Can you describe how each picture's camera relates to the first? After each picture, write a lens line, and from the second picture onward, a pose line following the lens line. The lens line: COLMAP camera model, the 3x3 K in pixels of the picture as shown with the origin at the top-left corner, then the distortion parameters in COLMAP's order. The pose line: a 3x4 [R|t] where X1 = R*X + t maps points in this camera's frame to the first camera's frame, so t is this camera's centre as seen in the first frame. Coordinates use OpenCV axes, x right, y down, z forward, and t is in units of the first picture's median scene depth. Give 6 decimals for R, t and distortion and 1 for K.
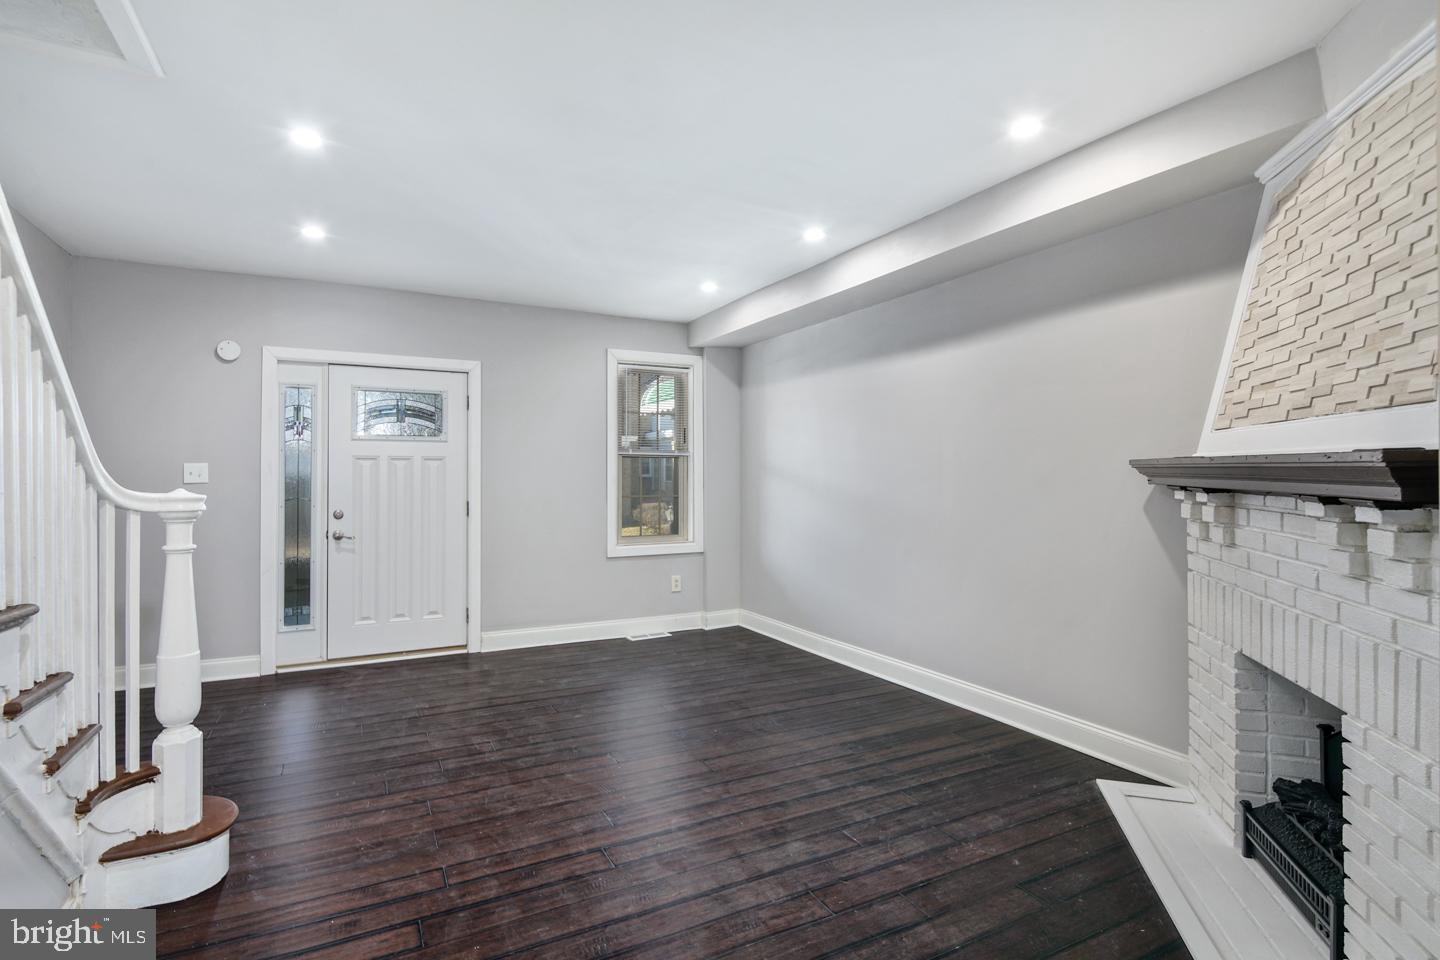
lens RADIAL K [[698.4, 0, 692.7], [0, 698.4, 480.4], [0, 0, 1]] dist [0.004834, -0.003397]
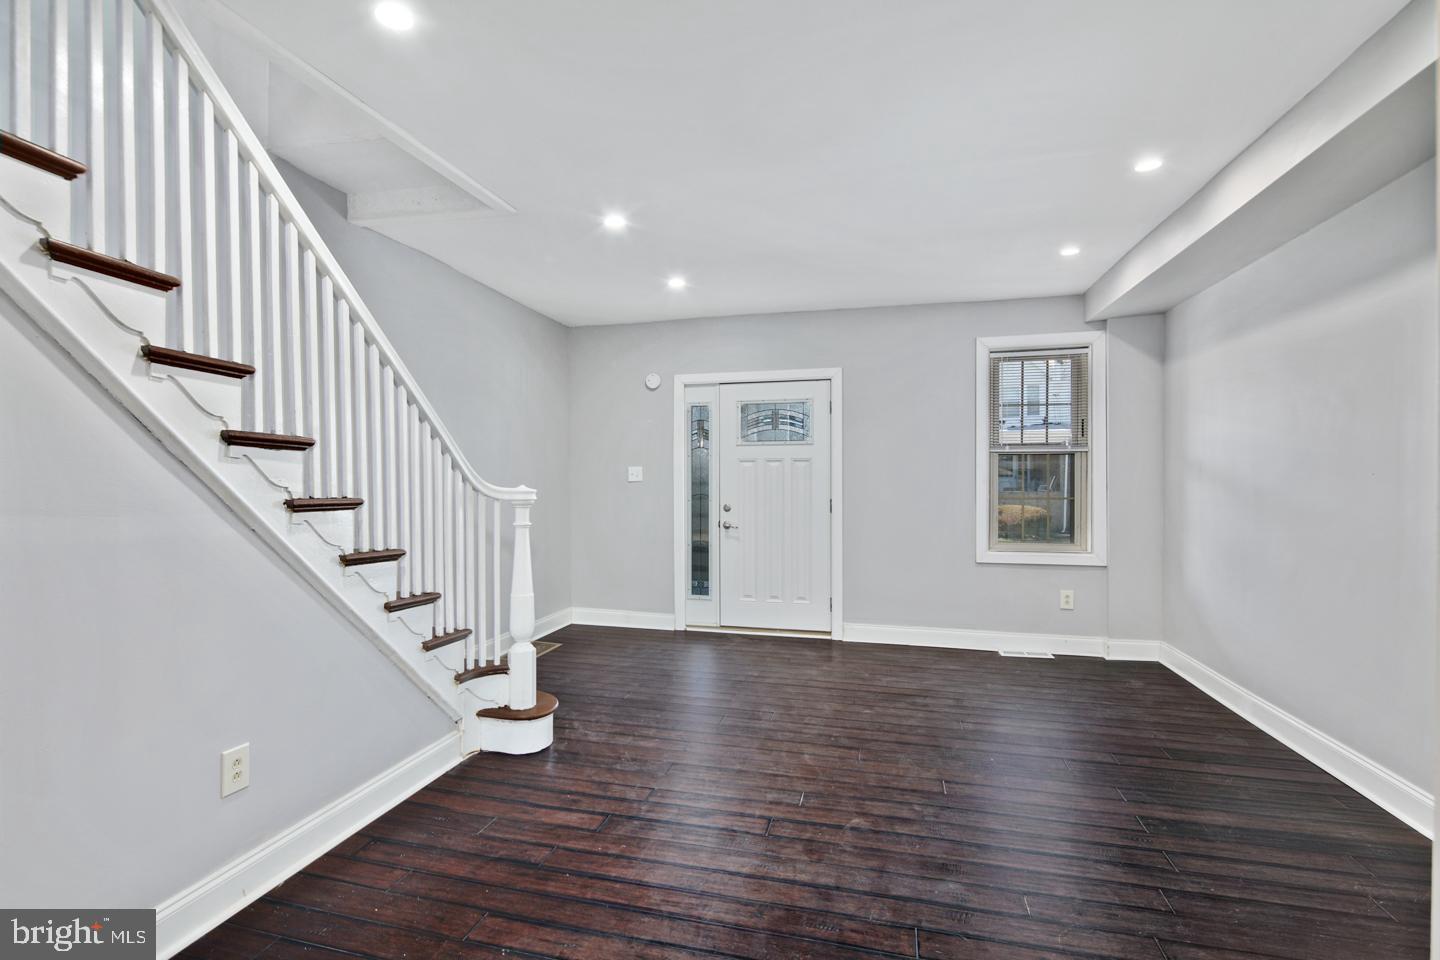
lens RADIAL K [[698.4, 0, 688.3], [0, 698.4, 493.5], [0, 0, 1]] dist [0.004834, -0.003397]
pose [[0.740808, 0.014707, -0.671556, 0.265913], [-0.001215, 0.999788, 0.020555, -0.000942], [0.671716, -0.014411, 0.740668, 0.060728]]
